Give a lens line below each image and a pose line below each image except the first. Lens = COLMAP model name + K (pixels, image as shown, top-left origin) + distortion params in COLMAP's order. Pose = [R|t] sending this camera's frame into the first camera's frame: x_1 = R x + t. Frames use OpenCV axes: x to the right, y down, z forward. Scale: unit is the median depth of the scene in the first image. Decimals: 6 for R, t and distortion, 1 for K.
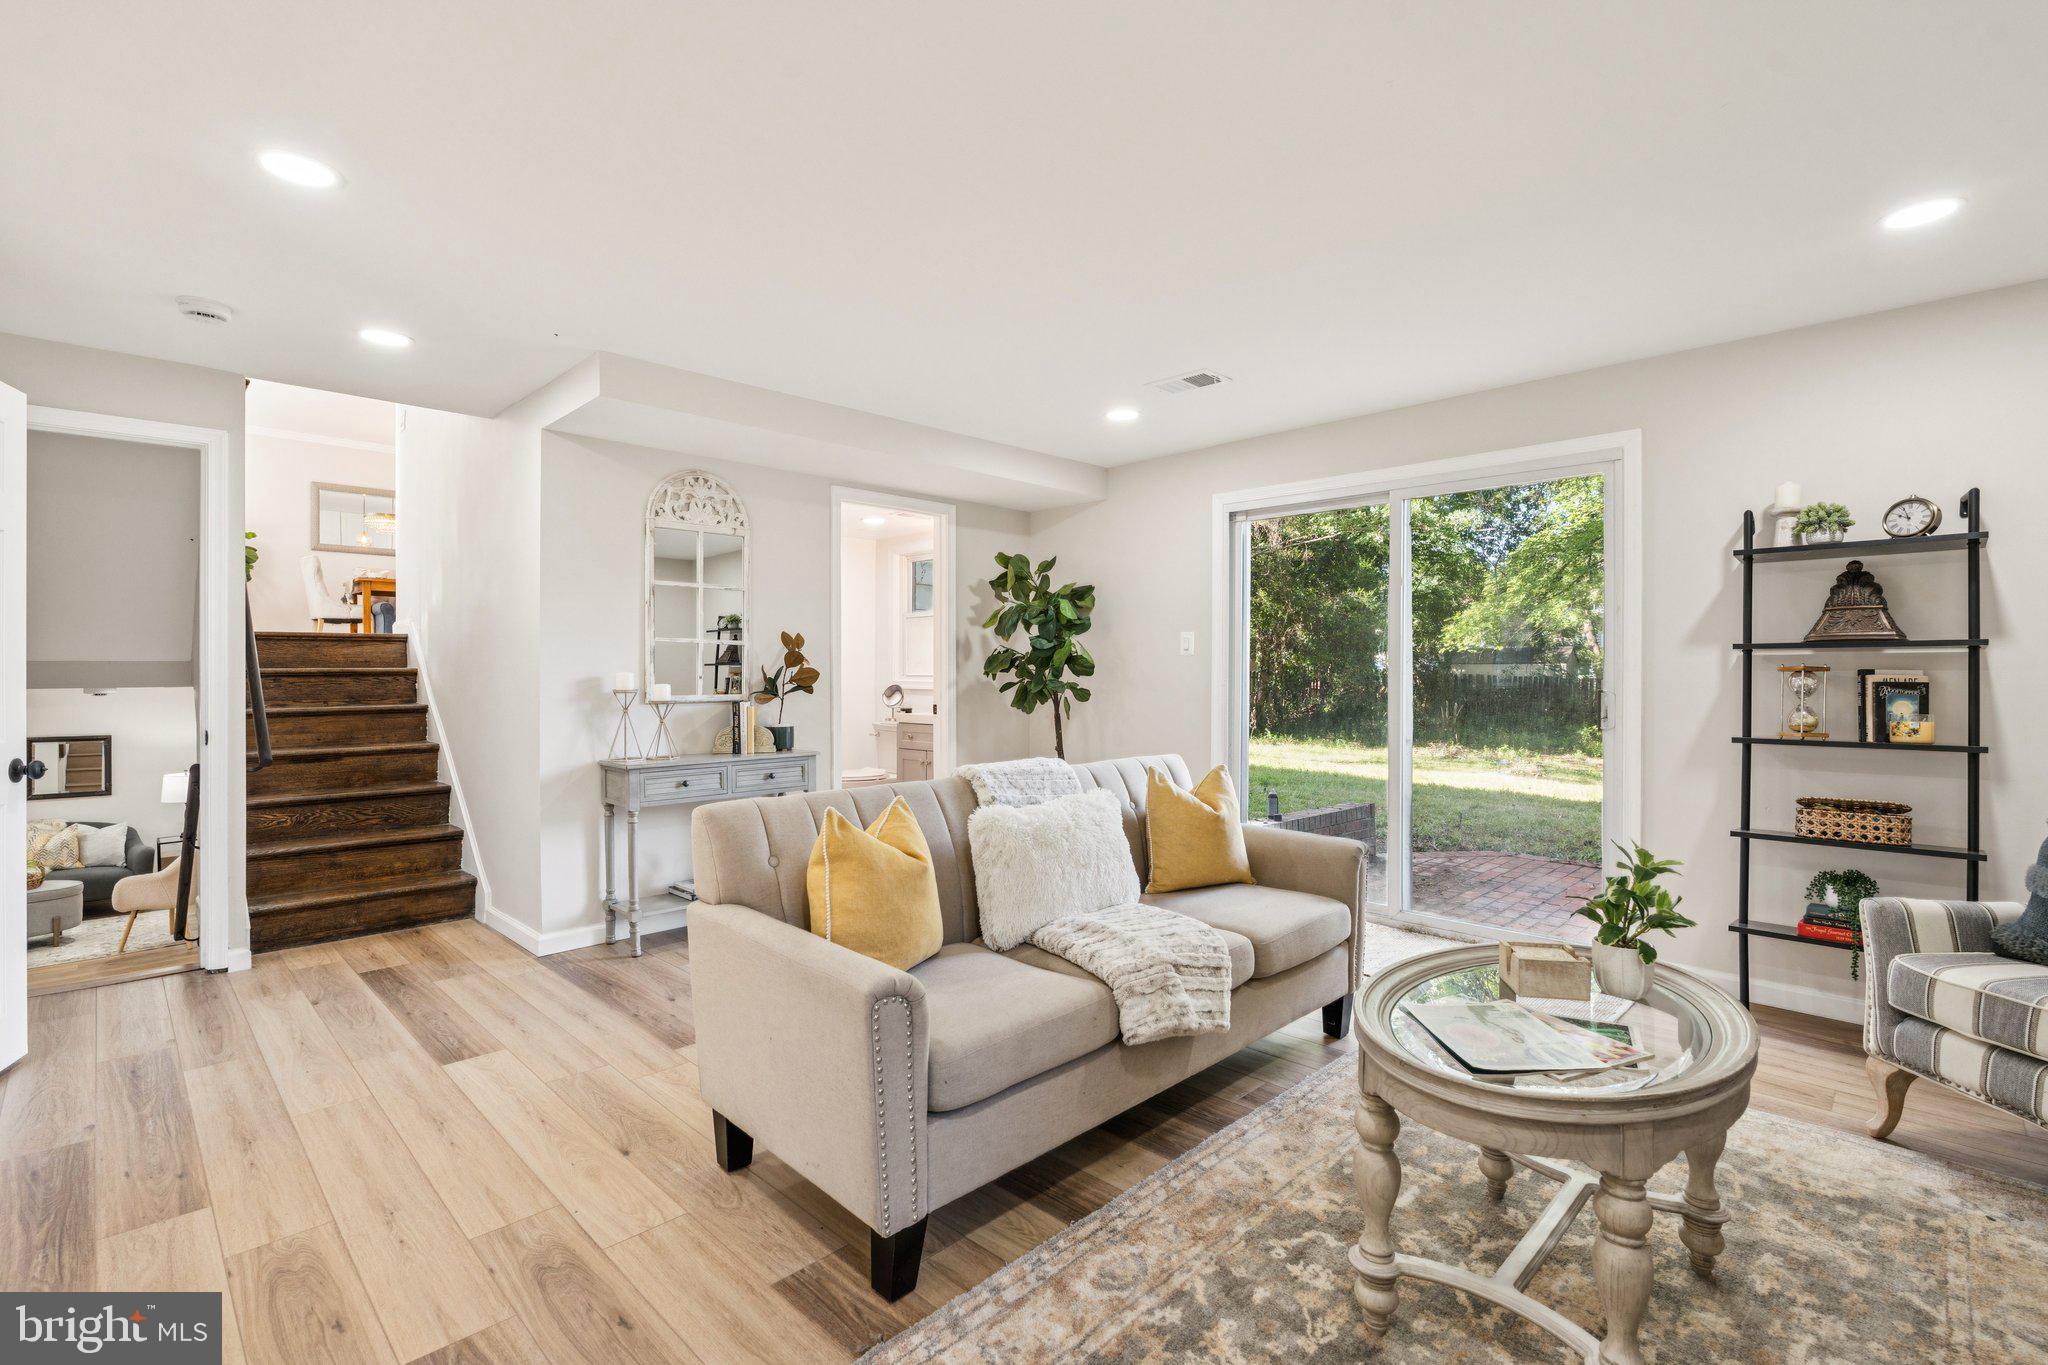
lens RADIAL K [[929.8, 0, 1011.4], [0, 929.8, 676.9], [0, 0, 1]] dist [-0.006850, 0.000620]
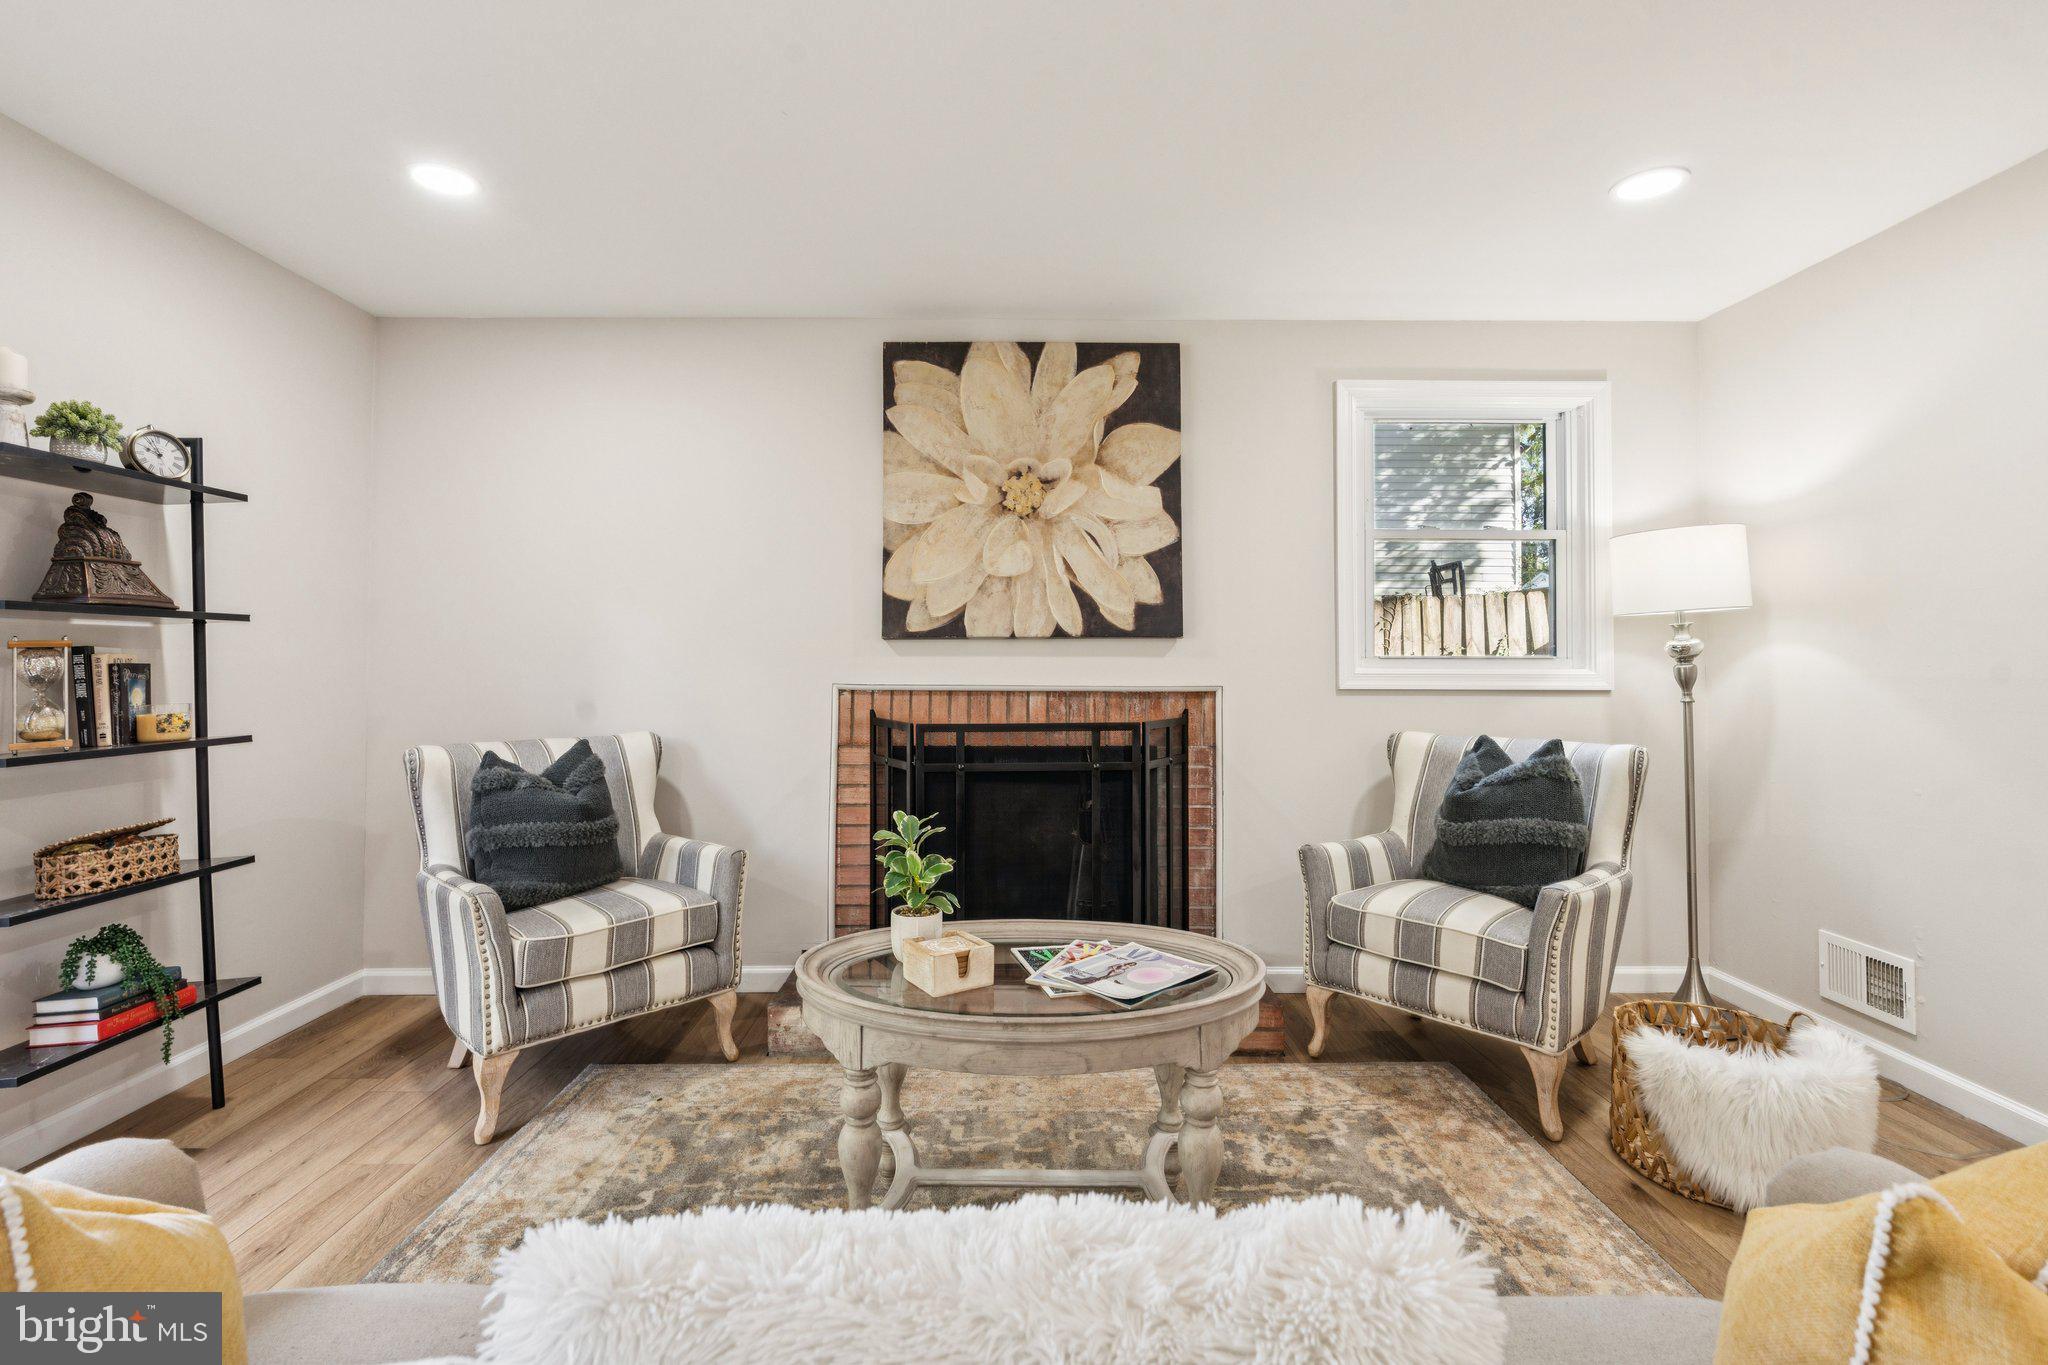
lens RADIAL K [[929.8, 0, 1017.8], [0, 929.8, 644.3], [0, 0, 1]] dist [-0.006850, 0.000620]
pose [[-0.715743, 0.010606, 0.698283, -0.096172], [-0.000555, 0.999876, -0.015756, 0.001383], [-0.698363, -0.011665, -0.715649, 1.032476]]
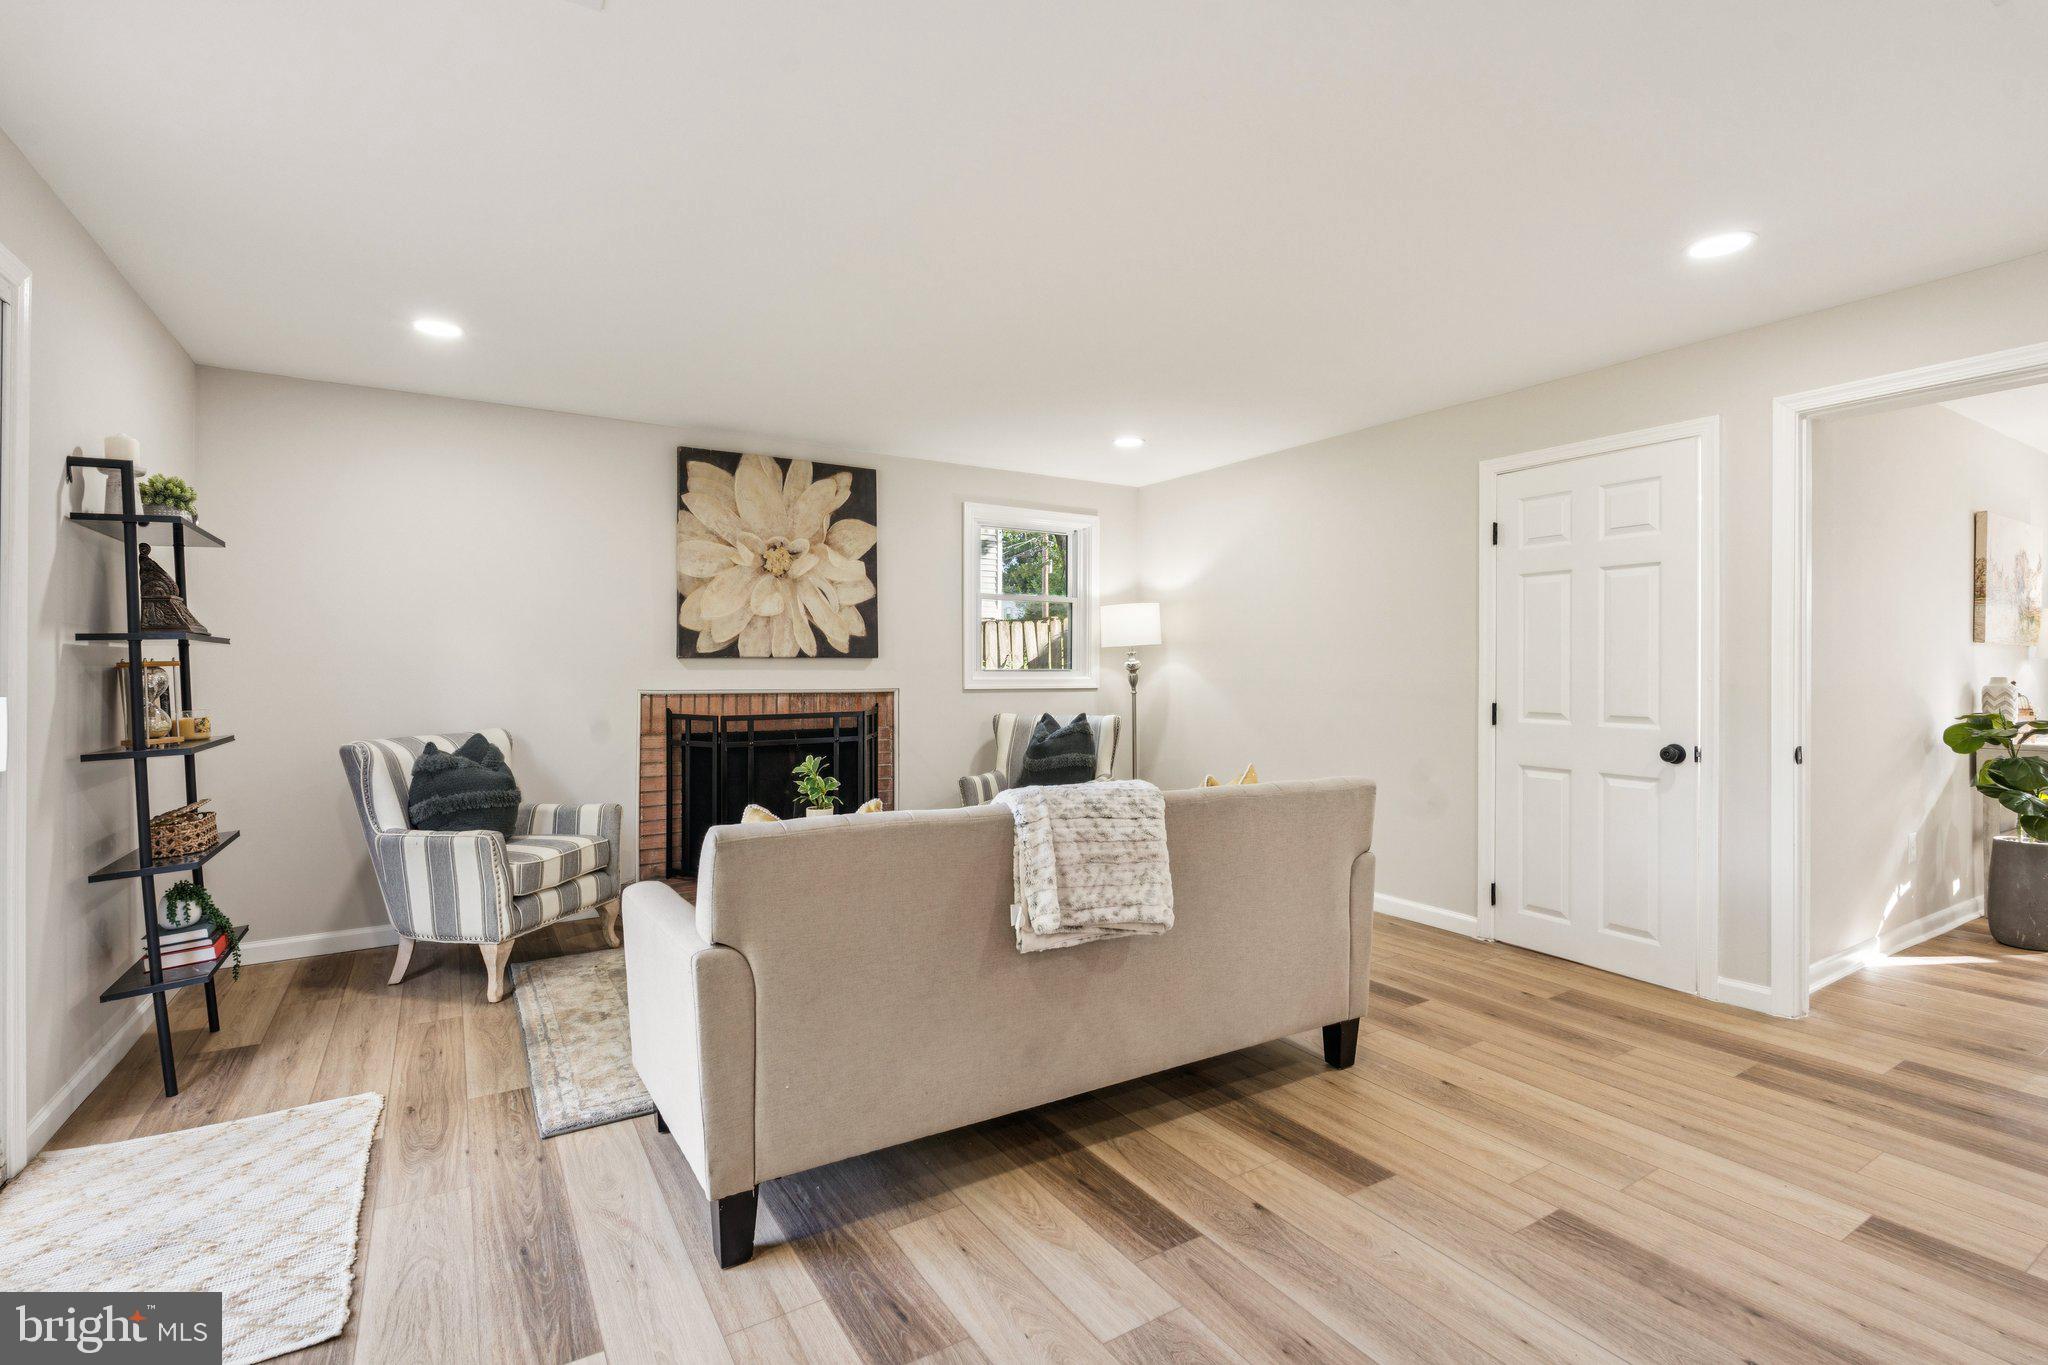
lens RADIAL K [[929.8, 0, 1027.5], [0, 929.8, 677.5], [0, 0, 1]] dist [-0.006850, 0.000620]
pose [[-0.975639, -0.002918, 0.219365, -0.121635], [-0.000454, 0.999936, 0.011285, -0.006977], [-0.219384, 0.010911, -0.975578, 1.734650]]
